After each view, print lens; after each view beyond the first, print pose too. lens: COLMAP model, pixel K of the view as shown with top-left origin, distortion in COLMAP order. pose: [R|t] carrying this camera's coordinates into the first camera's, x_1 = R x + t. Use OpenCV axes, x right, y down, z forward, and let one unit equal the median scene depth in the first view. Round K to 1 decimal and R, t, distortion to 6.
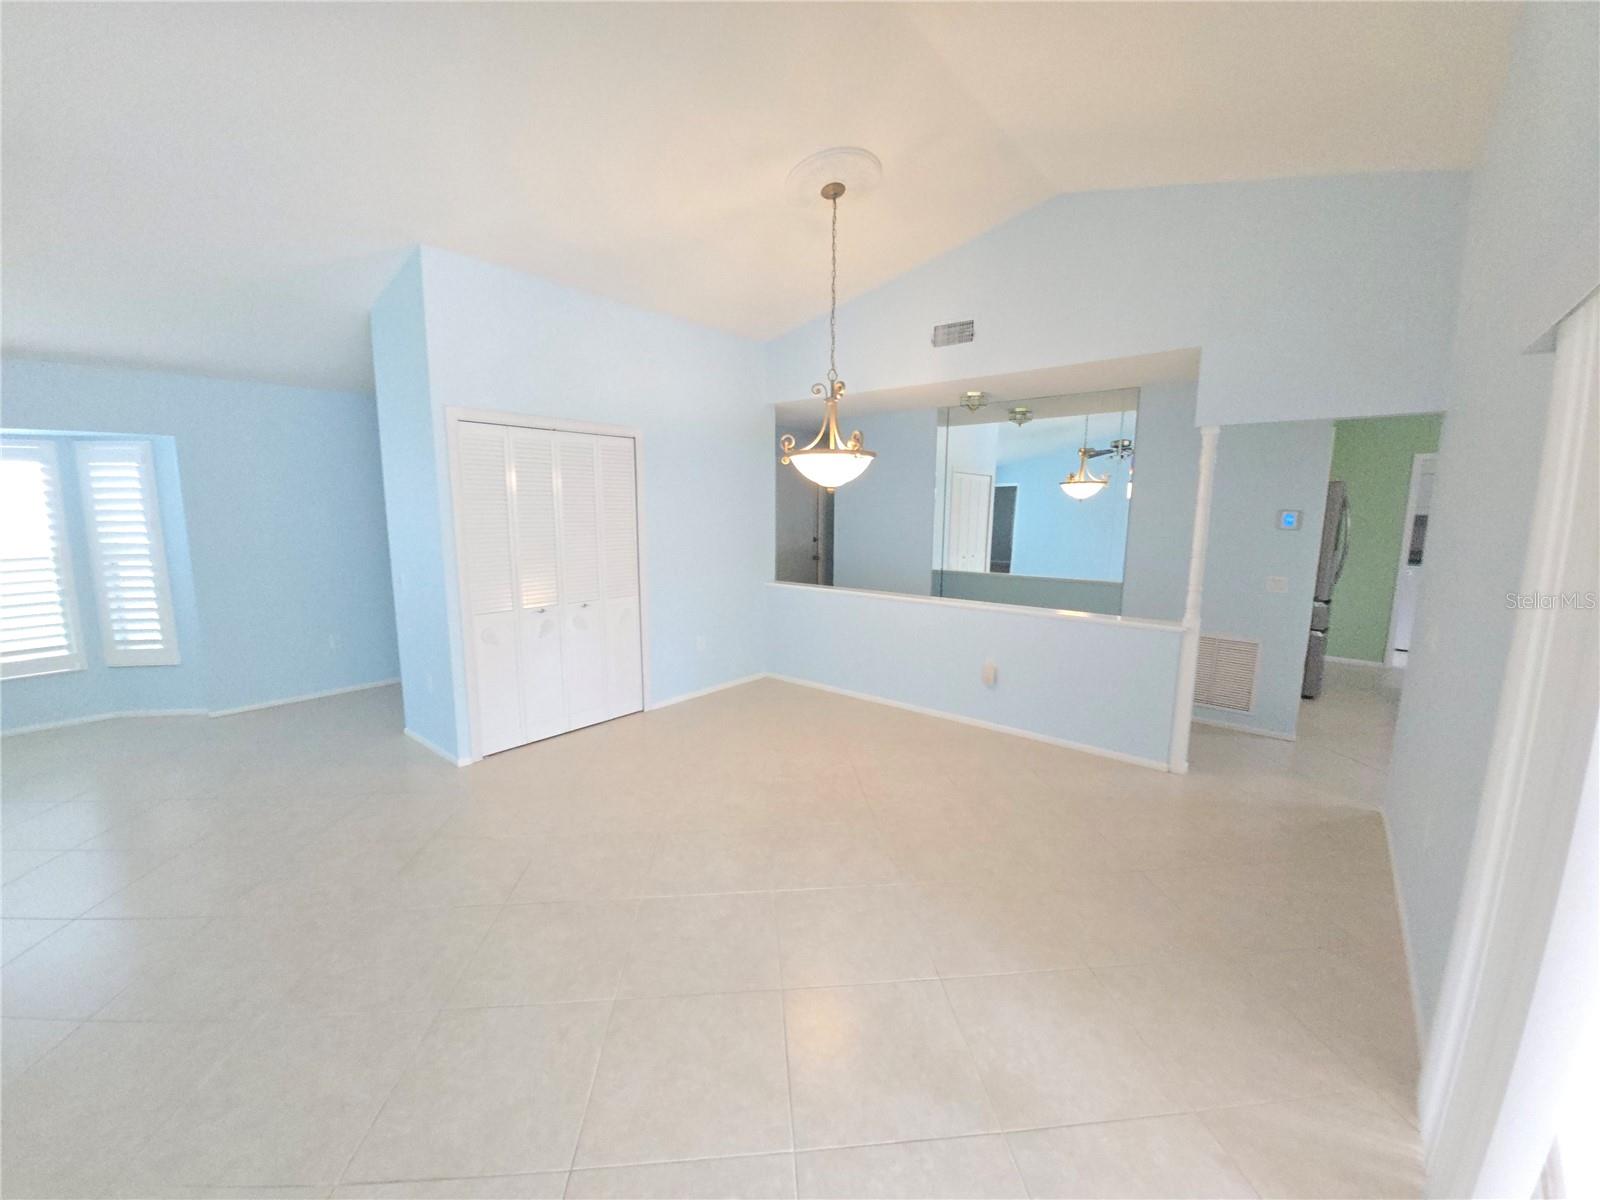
lens RADIAL K [[631.7, 0, 807.8], [0, 631.7, 604.3], [0, 0, 1]] dist [-0.003289, -0.009594]
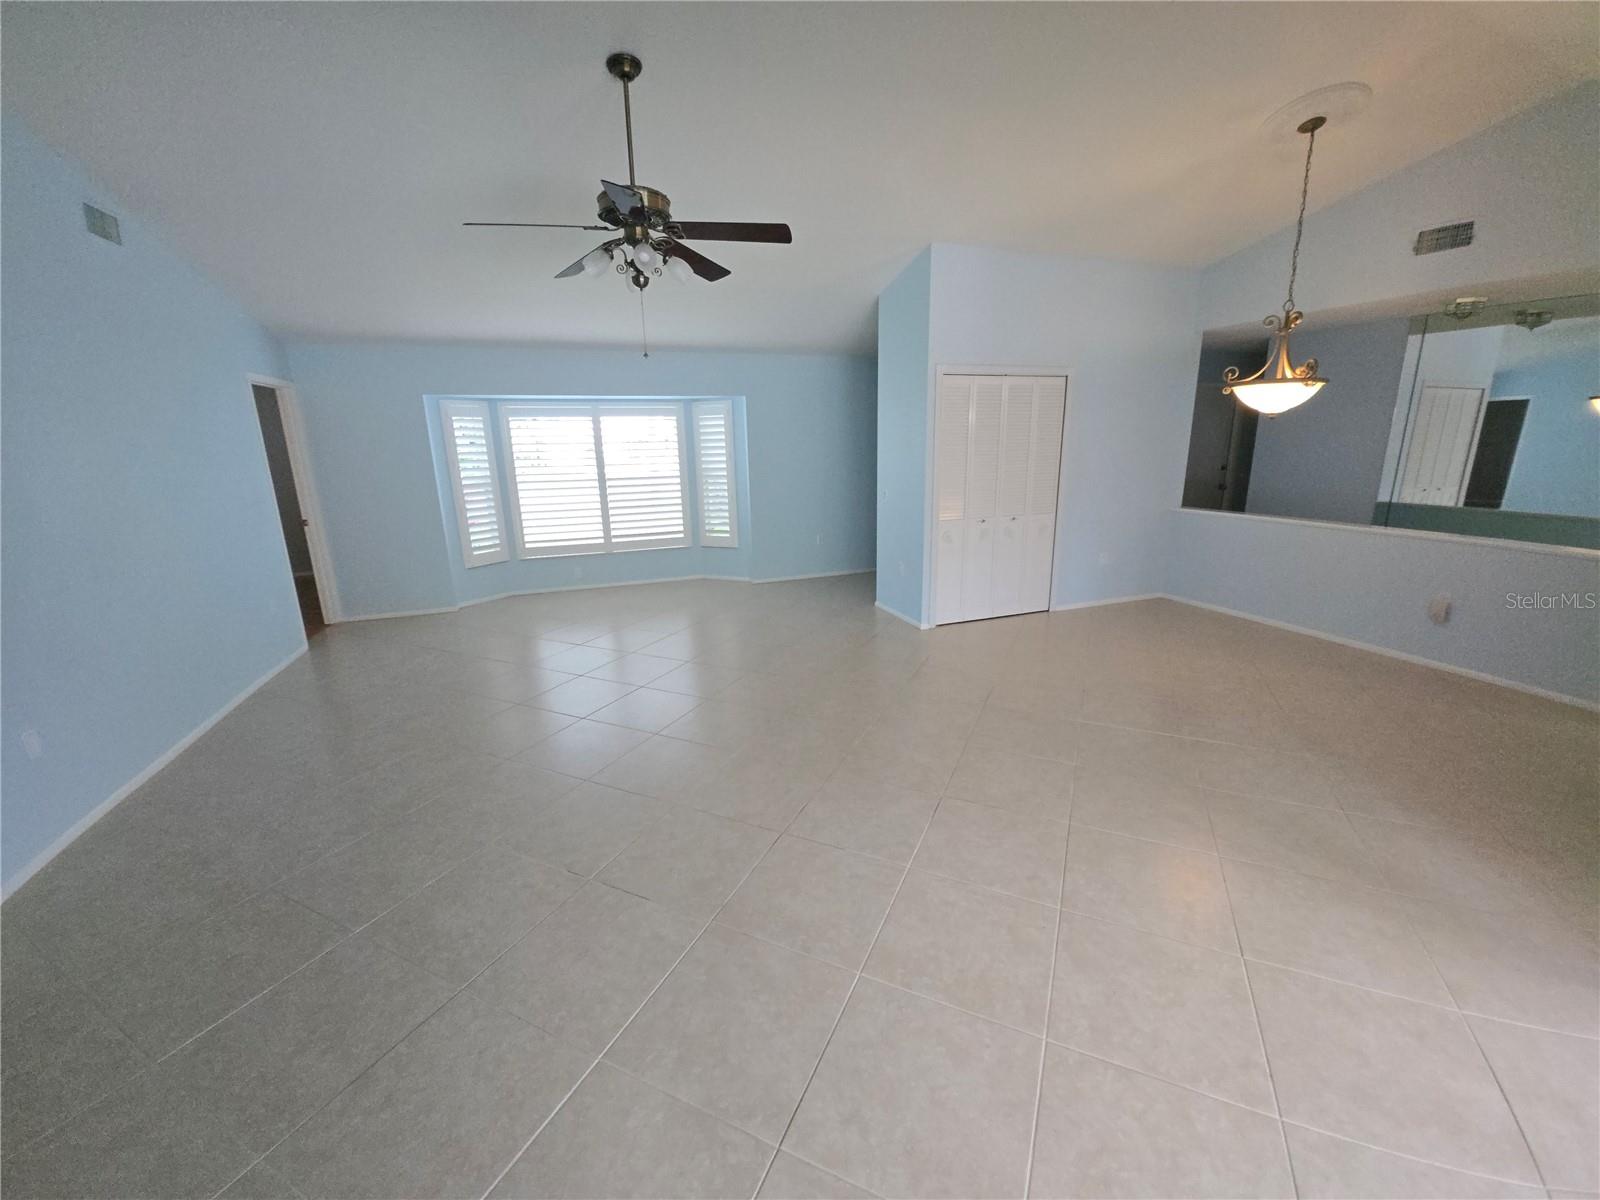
lens RADIAL K [[631.7, 0, 807.8], [0, 631.7, 604.3], [0, 0, 1]] dist [-0.003289, -0.009594]
pose [[0.861670, 0.105102, -0.496465, -0.067269], [-0.051690, 0.991407, 0.120167, 0.040760], [0.504829, -0.077882, 0.859699, -0.287198]]
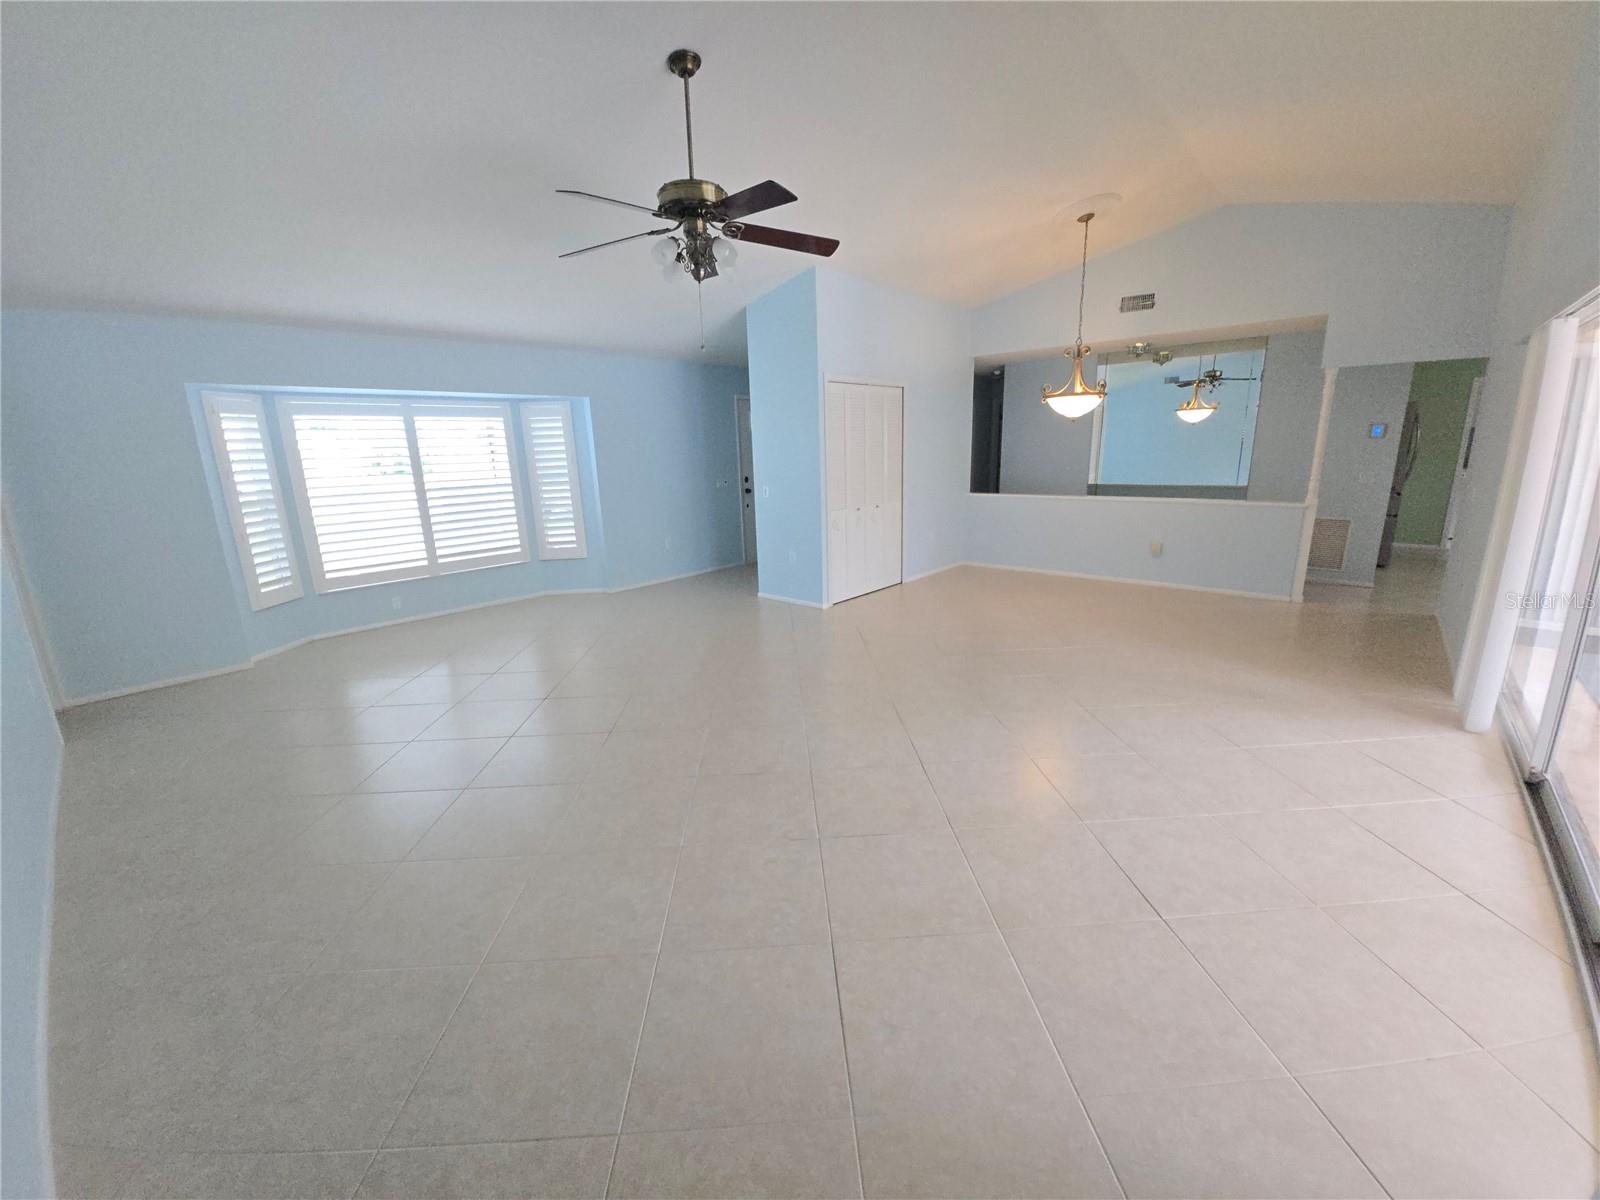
lens RADIAL K [[631.7, 0, 807.8], [0, 631.7, 604.3], [0, 0, 1]] dist [-0.003289, -0.009594]
pose [[0.998687, -0.022568, -0.045986, -0.449801], [0.026818, 0.995211, 0.094003, 0.084575], [0.043644, -0.095113, 0.994509, -0.481916]]
